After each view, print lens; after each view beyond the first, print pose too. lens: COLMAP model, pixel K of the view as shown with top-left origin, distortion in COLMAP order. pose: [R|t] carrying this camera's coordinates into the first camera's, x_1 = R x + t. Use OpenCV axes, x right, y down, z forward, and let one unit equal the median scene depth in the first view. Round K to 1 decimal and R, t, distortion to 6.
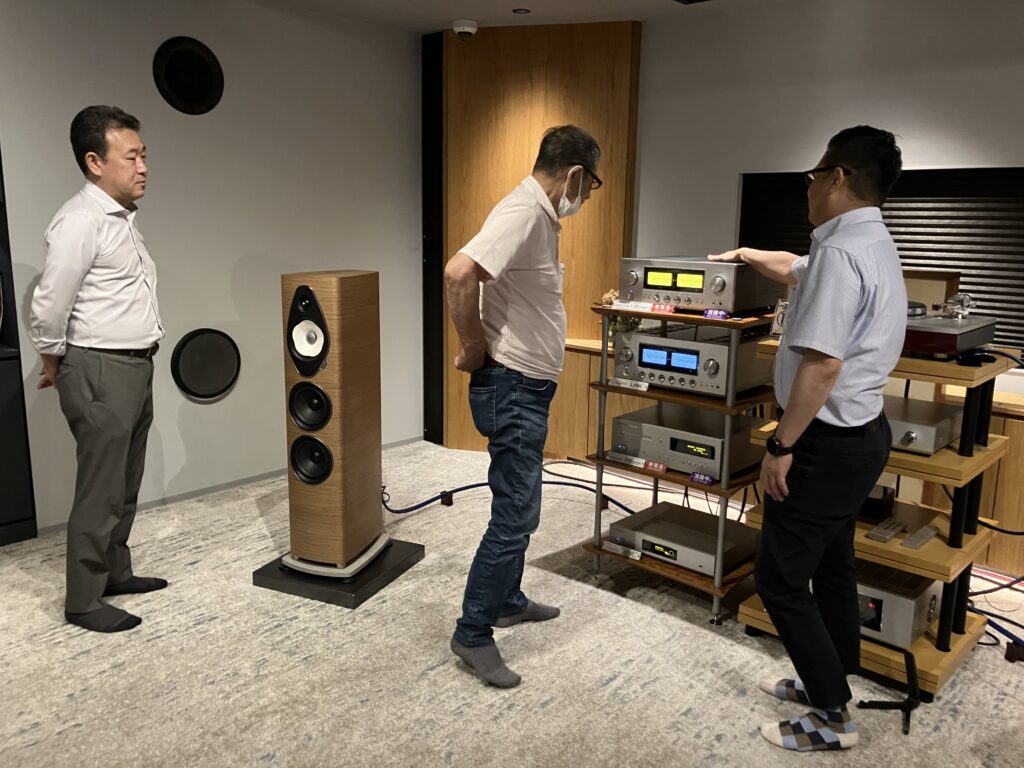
lens RADIAL K [[851.3, 0, 509.9], [0, 851.3, 364.2], [0, 0, 1]] dist [0.034211, -0.044741]
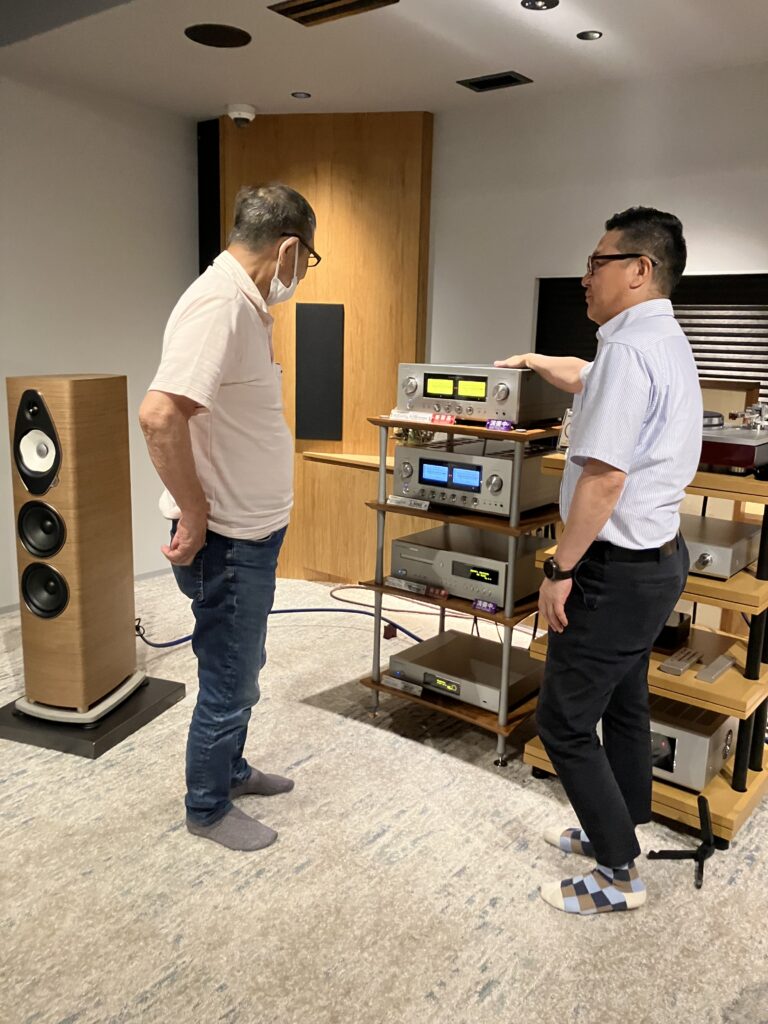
lens RADIAL K [[851.3, 0, 397.6], [0, 851.3, 497.3], [0, 0, 1]] dist [0.034211, -0.044741]
pose [[0.996713, -0.001576, 0.081004, 0.059389], [0.000375, 0.999890, 0.014841, 0.004338], [-0.081018, -0.014762, 0.996603, 0.106416]]
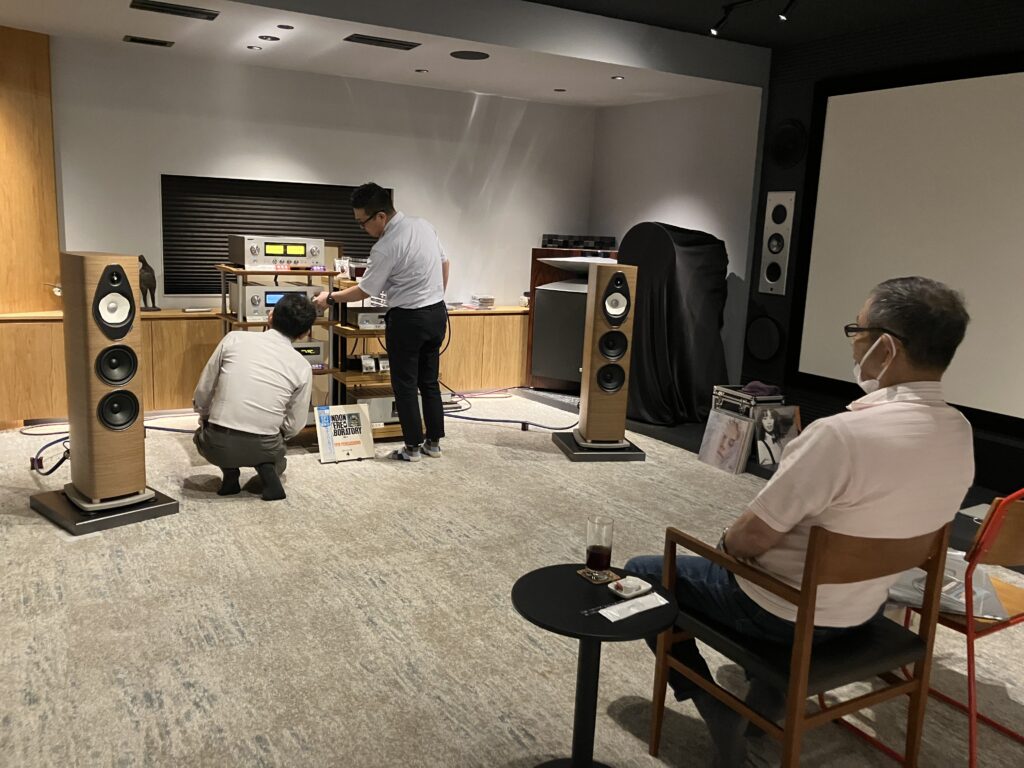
lens RADIAL K [[851.3, 0, 504.4], [0, 851.3, 380.8], [0, 0, 1]] dist [0.034211, -0.044741]
pose [[0.302098, -0.174847, 0.937105, -1.263814], [0.131597, 0.981272, 0.140665, -0.027806], [-0.944150, 0.080826, 0.319449, 0.107507]]
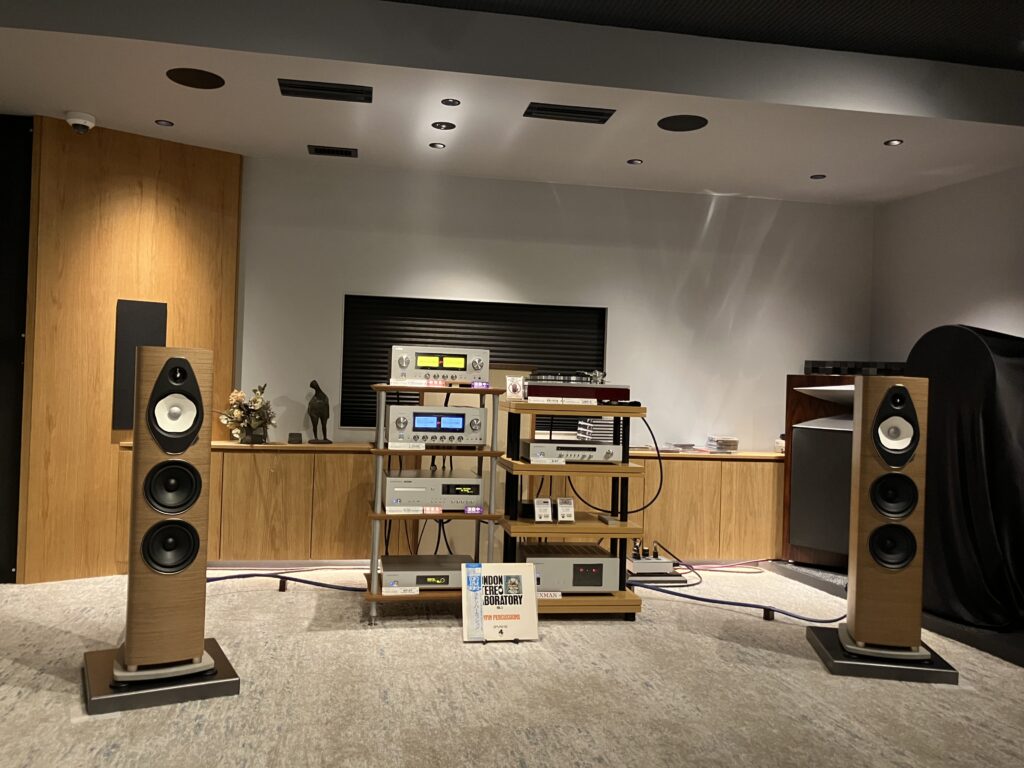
lens RADIAL K [[851.3, 0, 505.3], [0, 851.3, 368.2], [0, 0, 1]] dist [0.034211, -0.044741]
pose [[0.606177, 0.023634, 0.794979, -0.800433], [0.117833, 0.985859, -0.119156, 0.080013], [-0.786553, 0.165904, 0.594820, 0.143410]]
